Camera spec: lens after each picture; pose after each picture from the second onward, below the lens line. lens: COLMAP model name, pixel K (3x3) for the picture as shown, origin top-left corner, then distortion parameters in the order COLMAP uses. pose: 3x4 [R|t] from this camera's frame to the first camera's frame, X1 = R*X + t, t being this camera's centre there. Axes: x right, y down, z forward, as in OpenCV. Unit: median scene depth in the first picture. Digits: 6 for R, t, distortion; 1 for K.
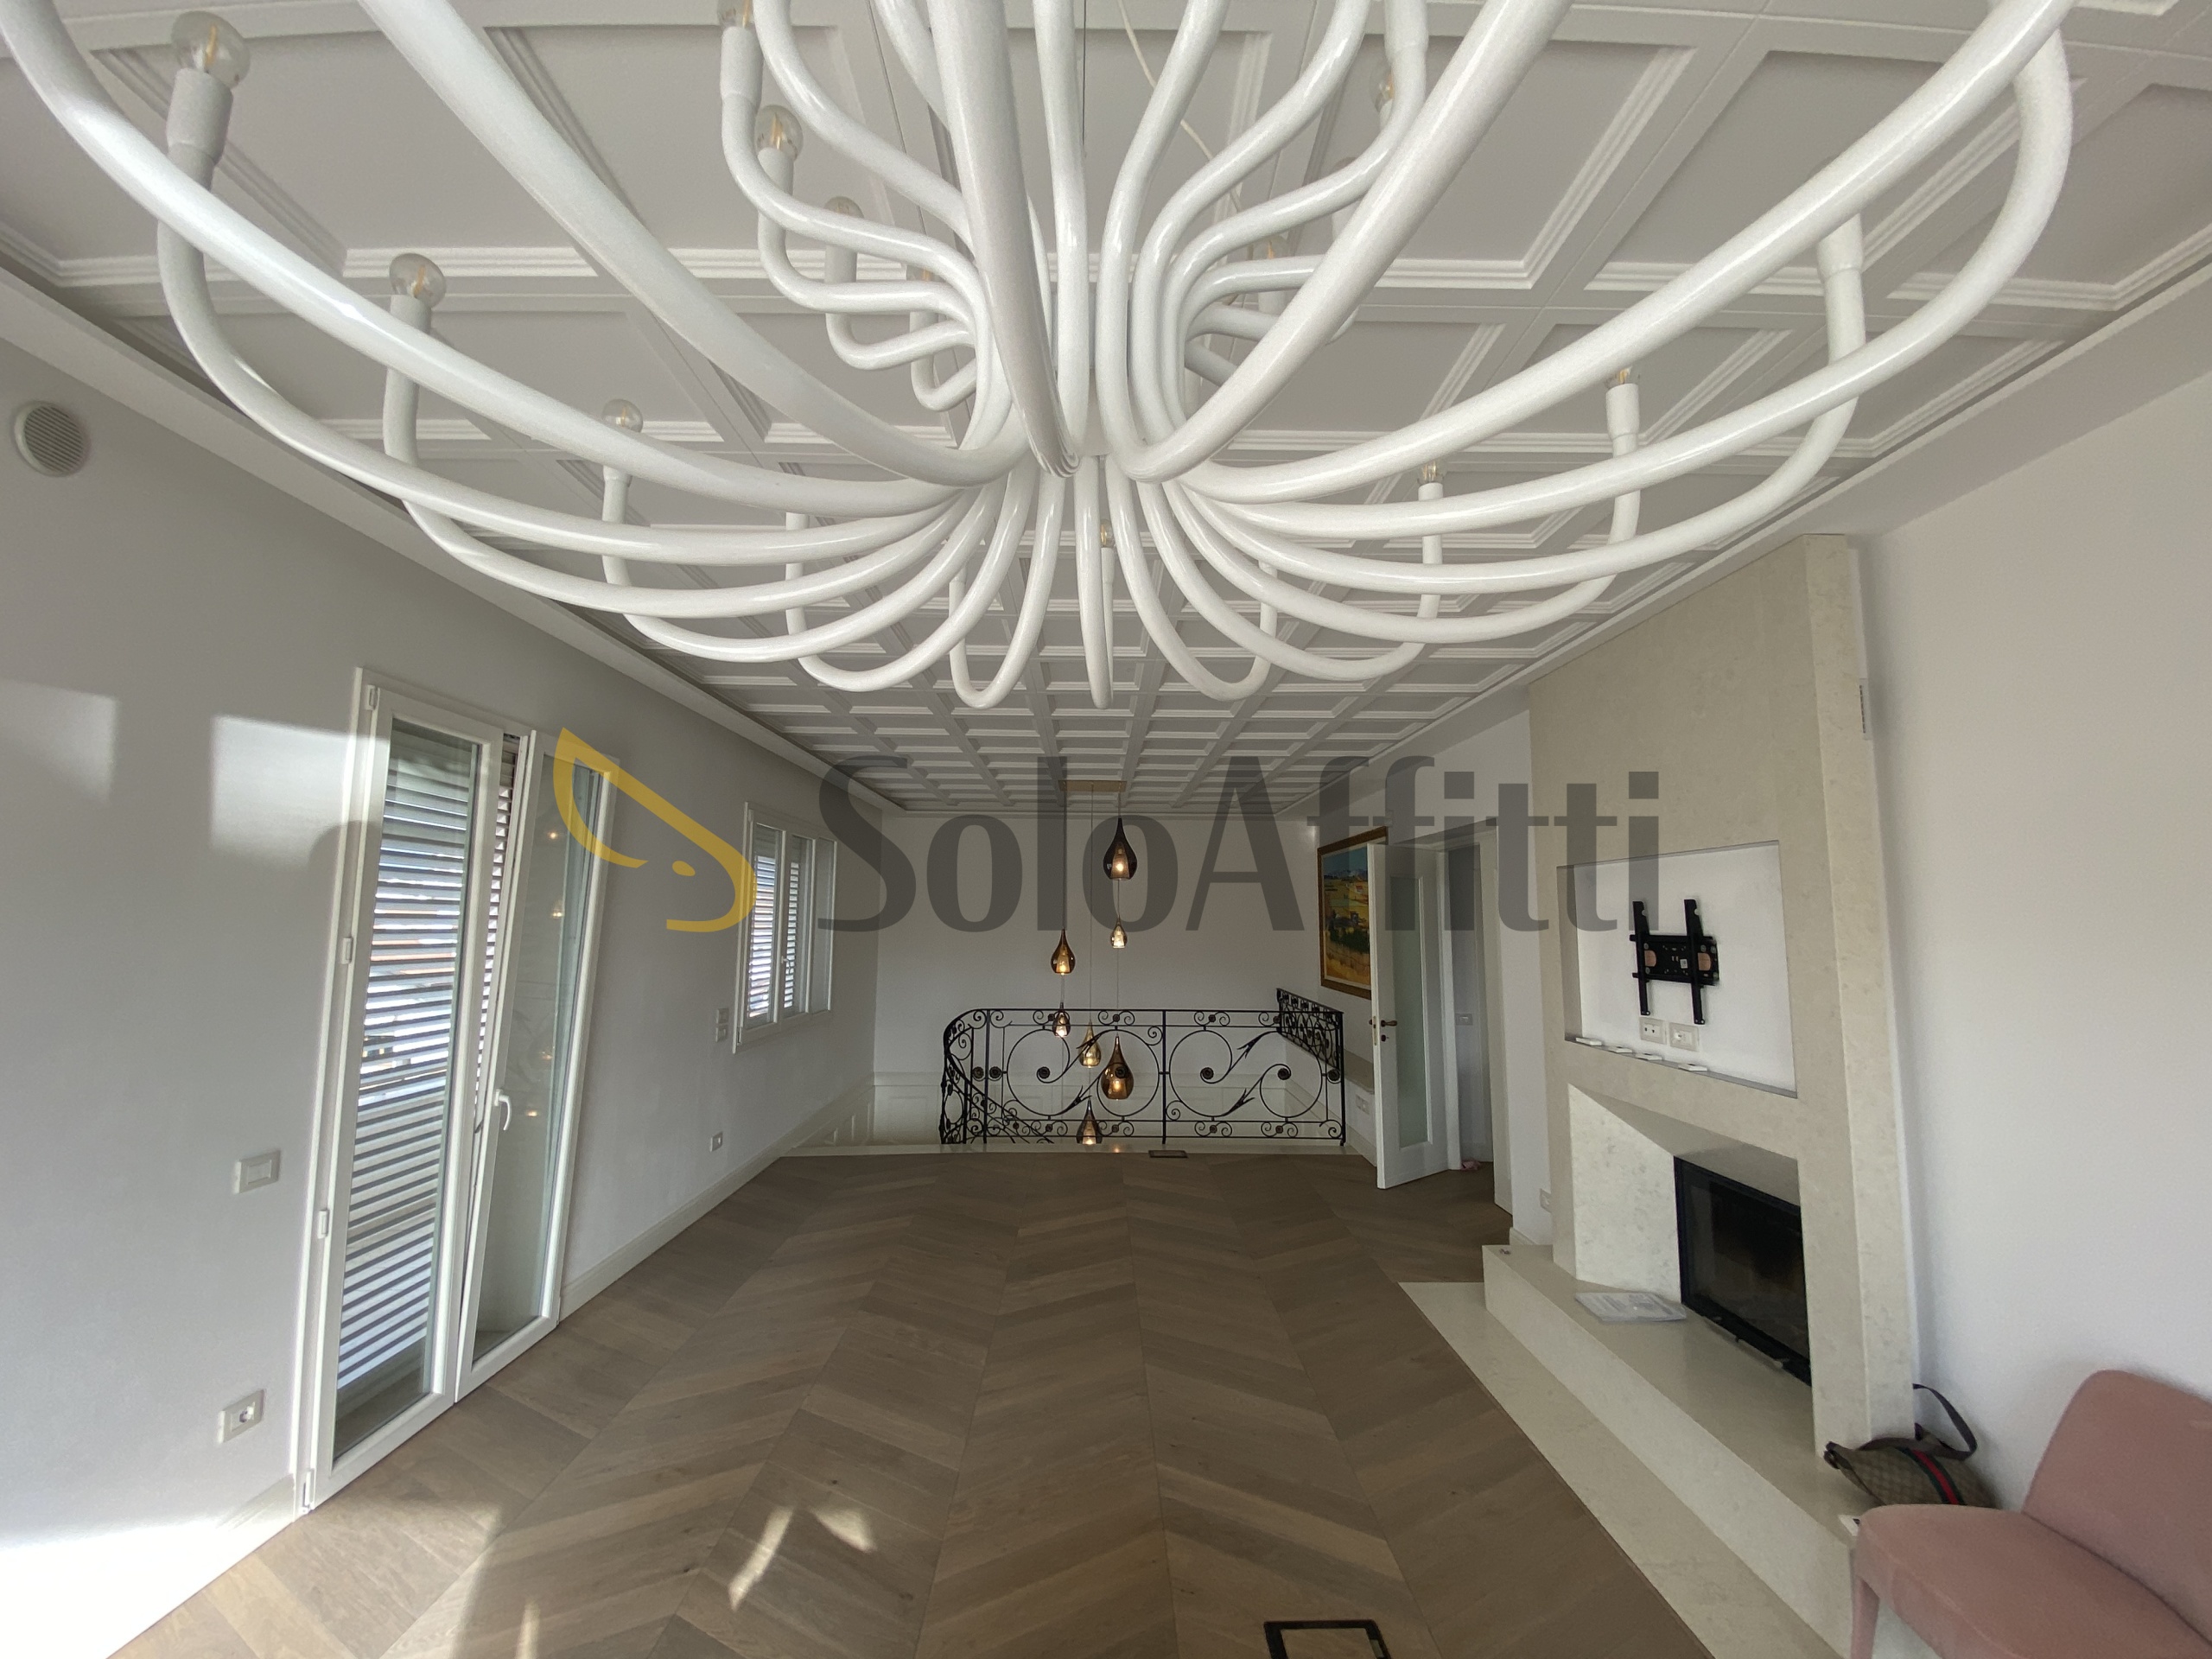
lens RADIAL K [[901.1, 0, 1106.0], [0, 901.1, 829.5], [0, 0, 1]] dist [0.030234, -0.023770]
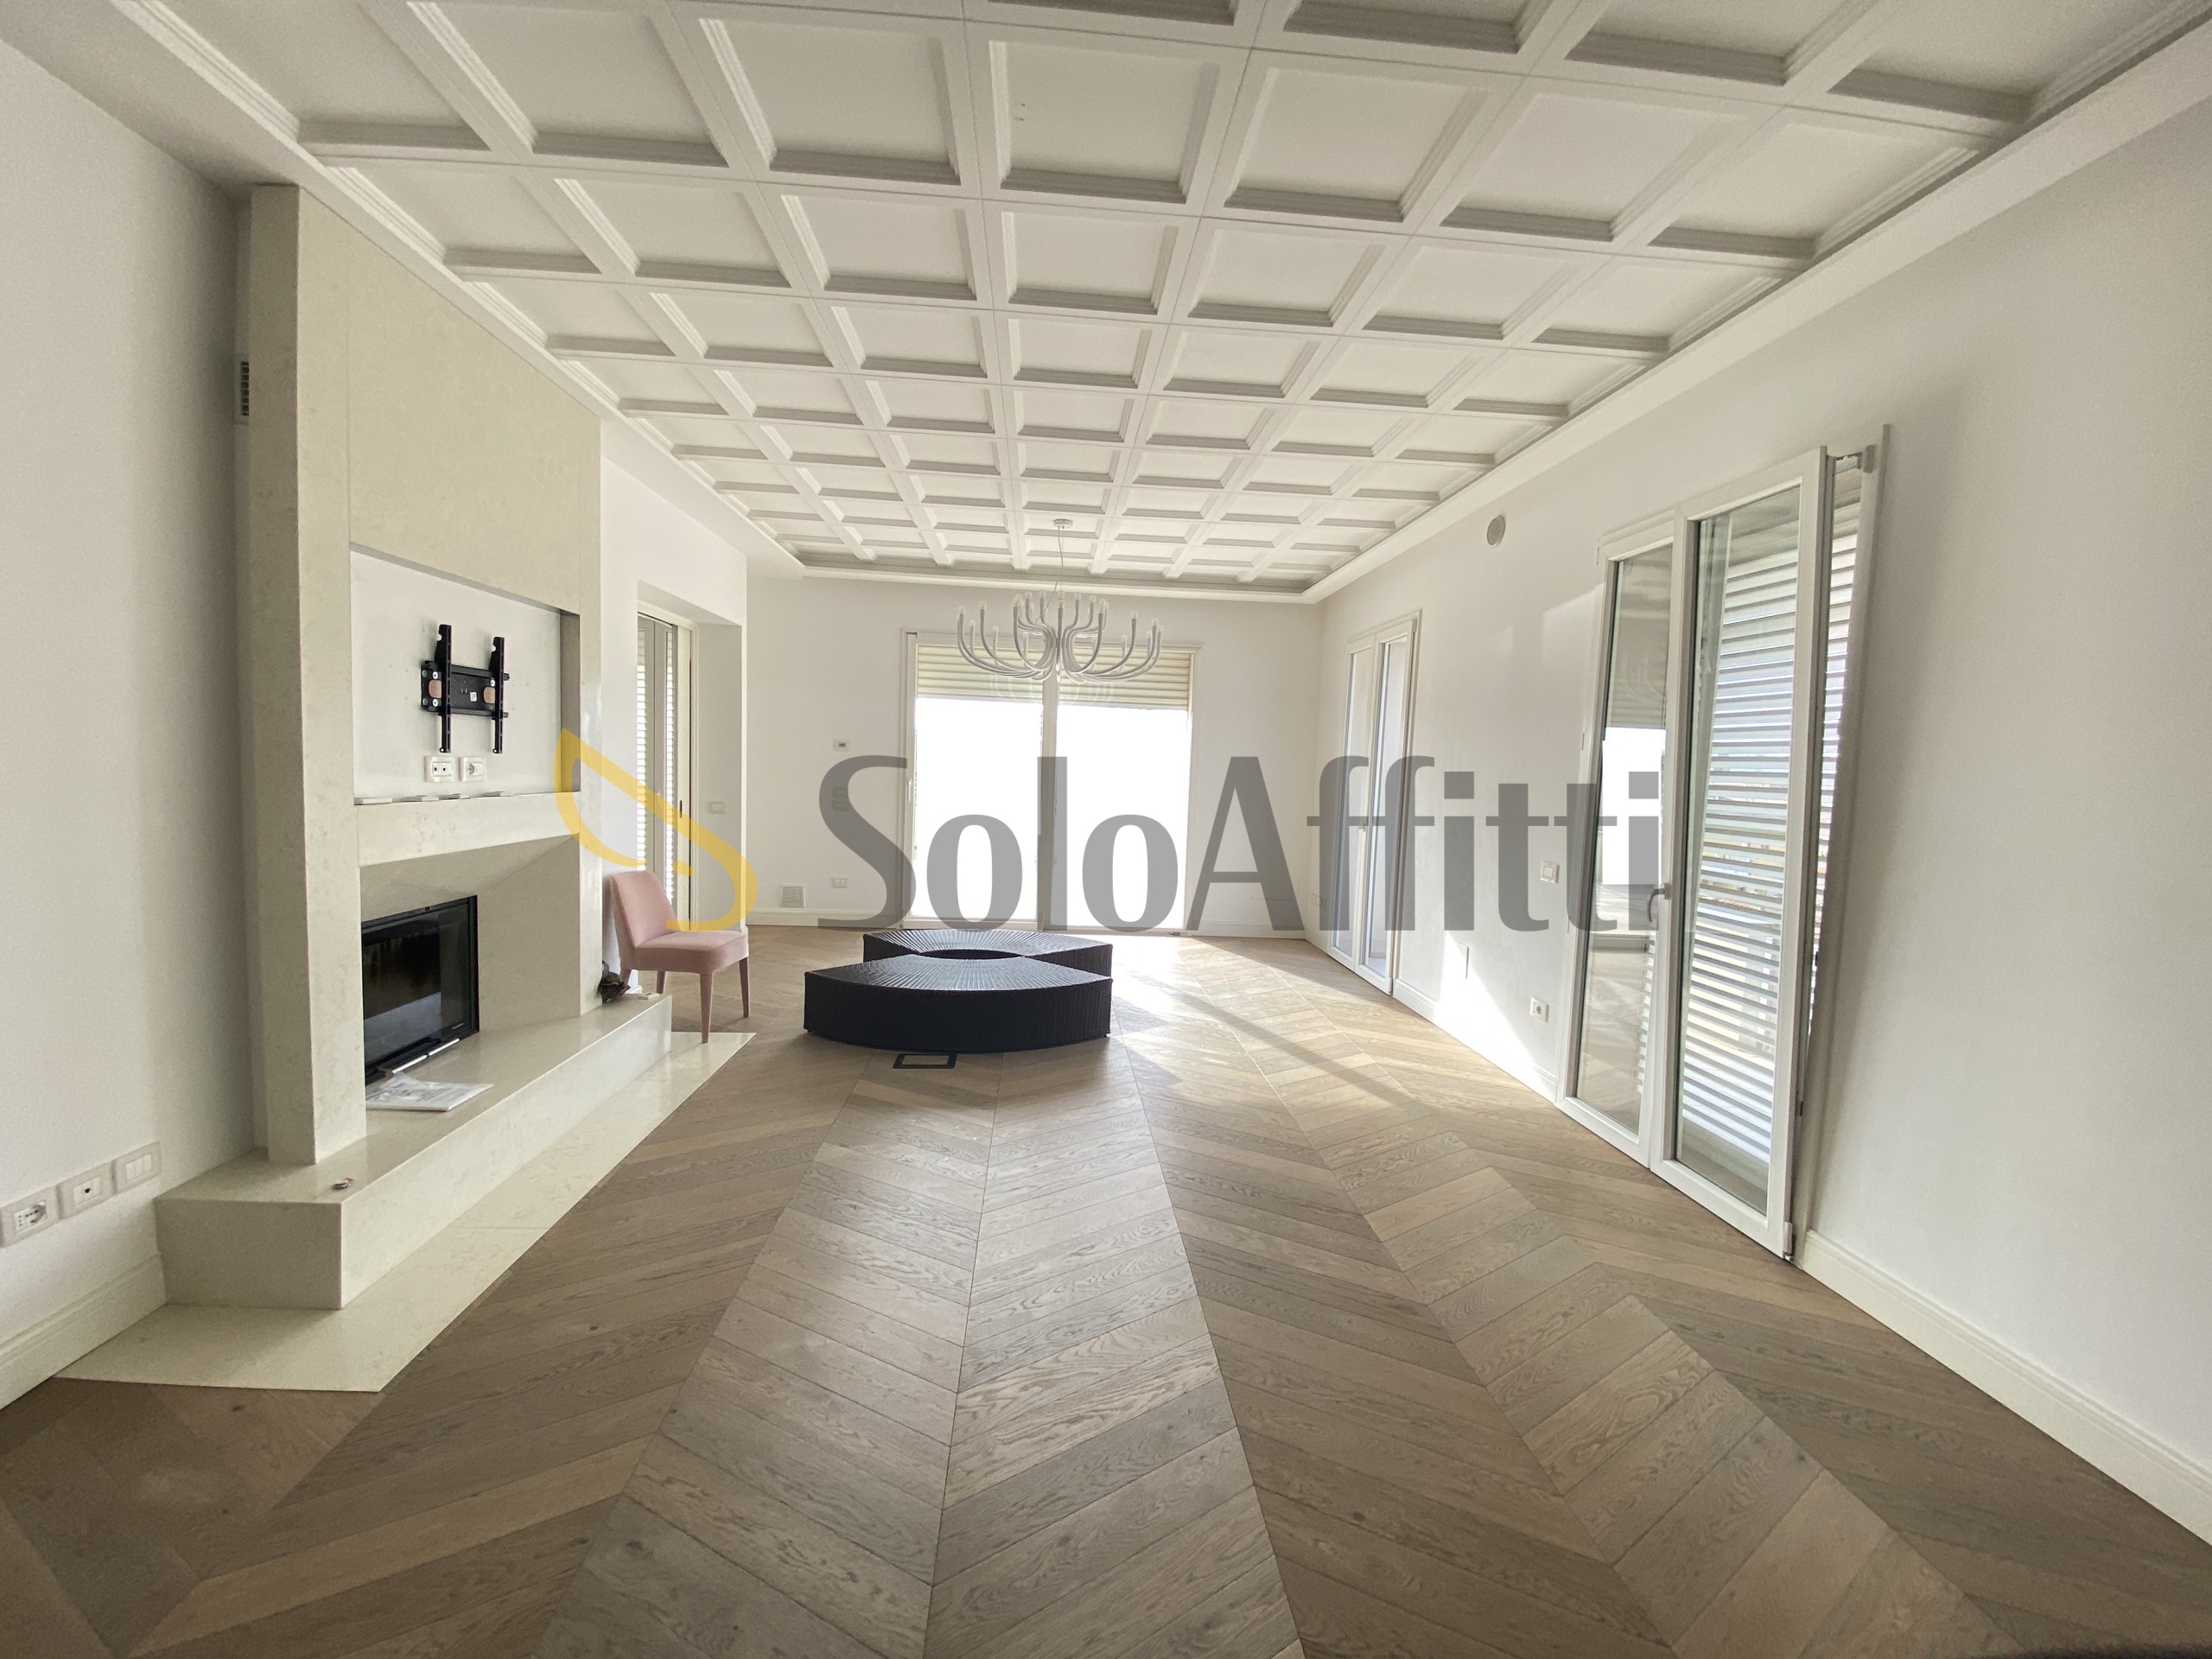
lens RADIAL K [[889.3, 0, 1106.0], [0, 889.3, 829.5], [0, 0, 1]] dist [0.040268, -0.032100]
pose [[-0.997263, -0.043790, -0.059570, -0.005086], [-0.041953, 0.998615, -0.031749, 0.288581], [0.060878, -0.029163, -0.997719, 1.977527]]
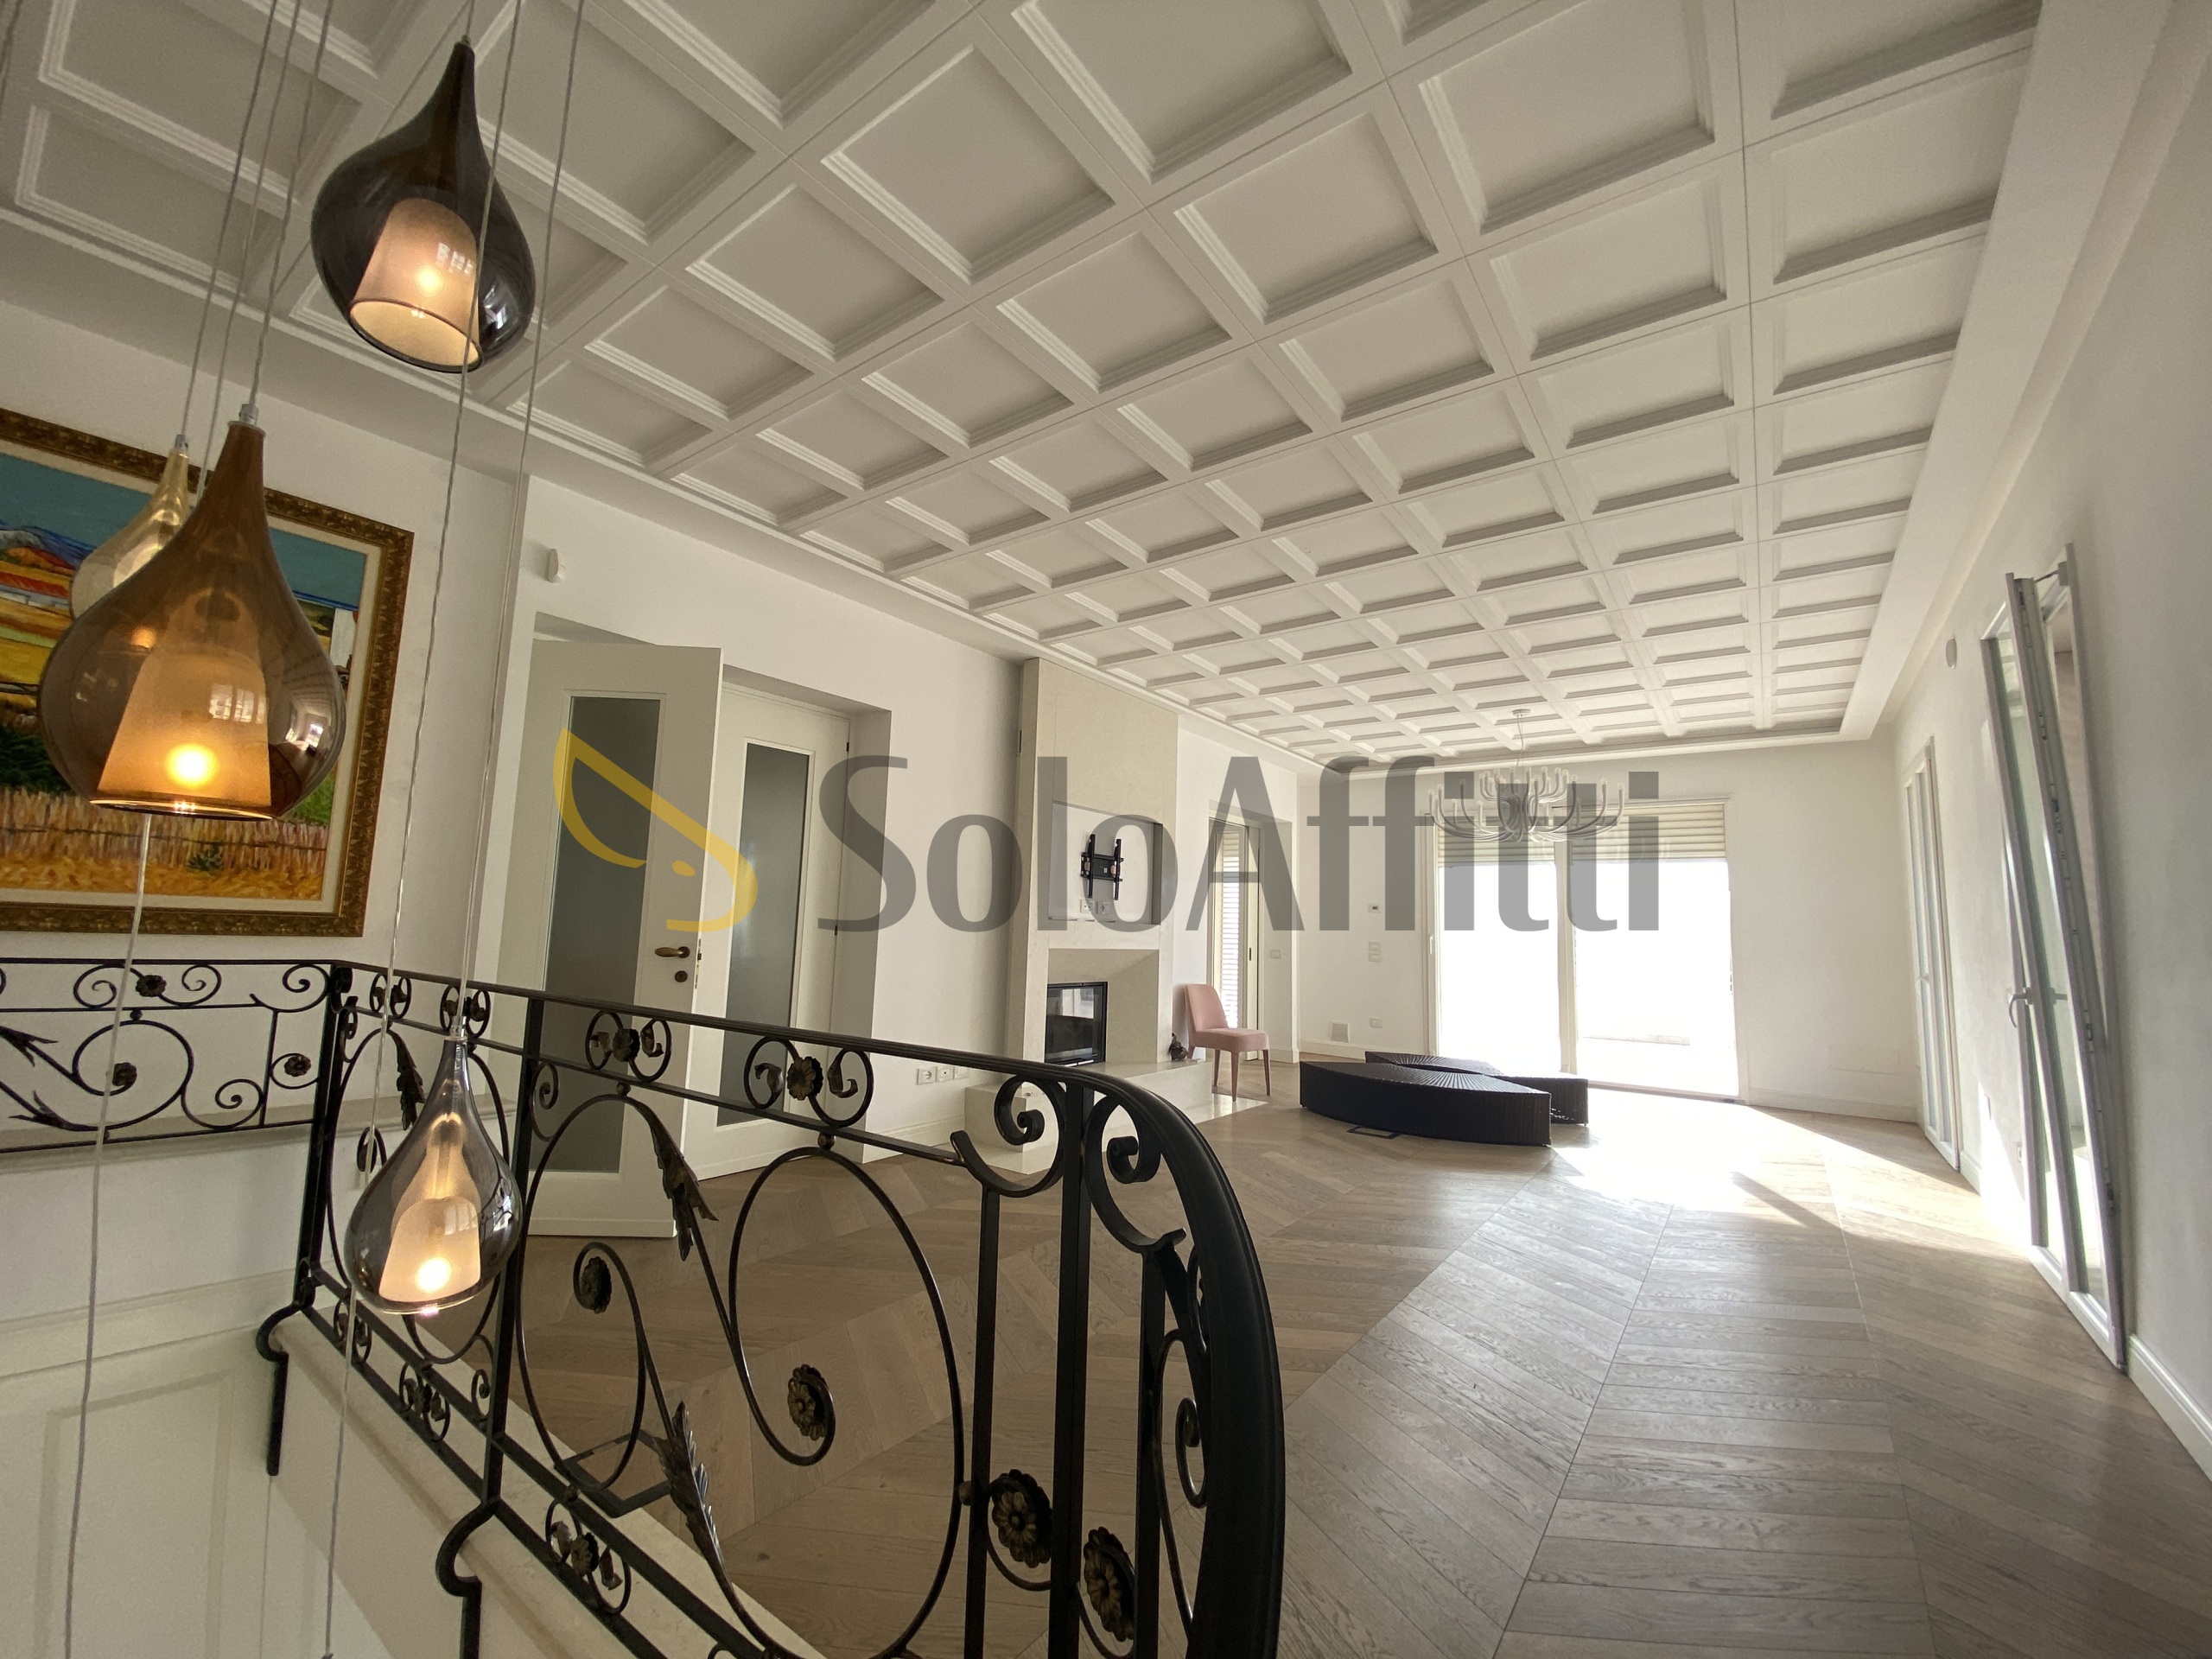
lens RADIAL K [[901.1, 0, 1106.0], [0, 901.1, 829.5], [0, 0, 1]] dist [0.030234, -0.023770]
pose [[-0.793373, 0.039891, 0.607428, -0.510893], [-0.101060, 0.975372, -0.196052, 0.425470], [-0.600289, -0.216929, -0.769802, 2.423296]]
